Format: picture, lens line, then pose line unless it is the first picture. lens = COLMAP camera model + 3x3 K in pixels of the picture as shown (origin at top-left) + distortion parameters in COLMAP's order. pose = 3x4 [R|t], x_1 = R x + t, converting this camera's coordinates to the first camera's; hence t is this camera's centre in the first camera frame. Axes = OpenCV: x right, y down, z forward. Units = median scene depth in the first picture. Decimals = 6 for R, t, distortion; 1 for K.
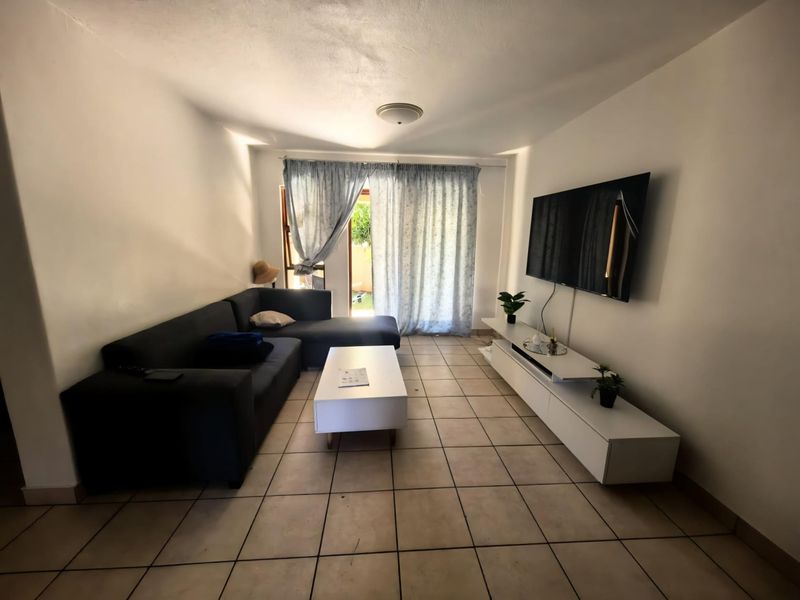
lens RADIAL K [[311.2, 0, 400.0], [0, 311.2, 300.0], [0, 0, 1]] dist [0.000536, 0.000324]
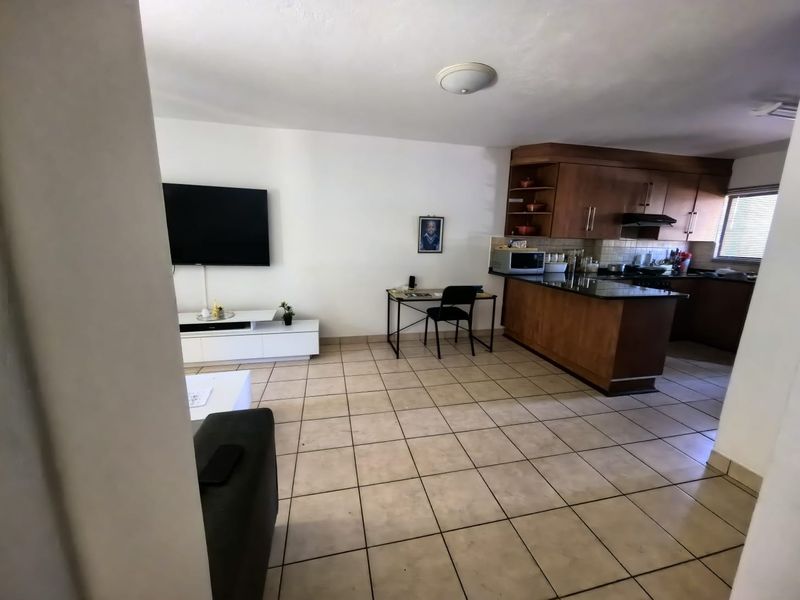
lens RADIAL K [[311.2, 0, 400.0], [0, 311.2, 300.0], [0, 0, 1]] dist [0.000536, 0.000324]
pose [[-0.155190, -0.216039, 0.963973, -0.513411], [0.164084, 0.956603, 0.240804, -0.052068], [-0.974162, 0.195543, -0.113007, 0.265898]]
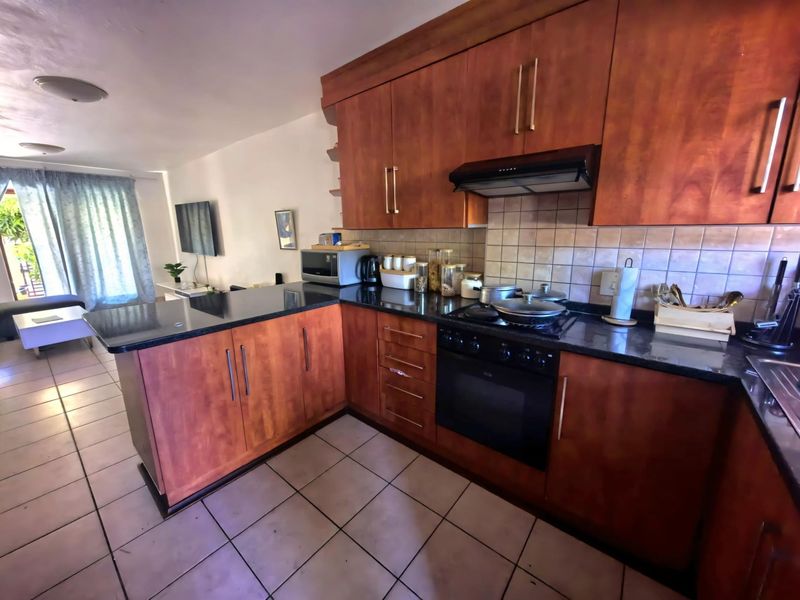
lens RADIAL K [[311.2, 0, 400.0], [0, 311.2, 300.0], [0, 0, 1]] dist [0.000536, 0.000324]
pose [[0.688919, -0.187416, 0.700190, 0.000592], [0.162460, 0.981343, 0.102826, 0.157720], [-0.706398, 0.042914, 0.706513, -0.814544]]
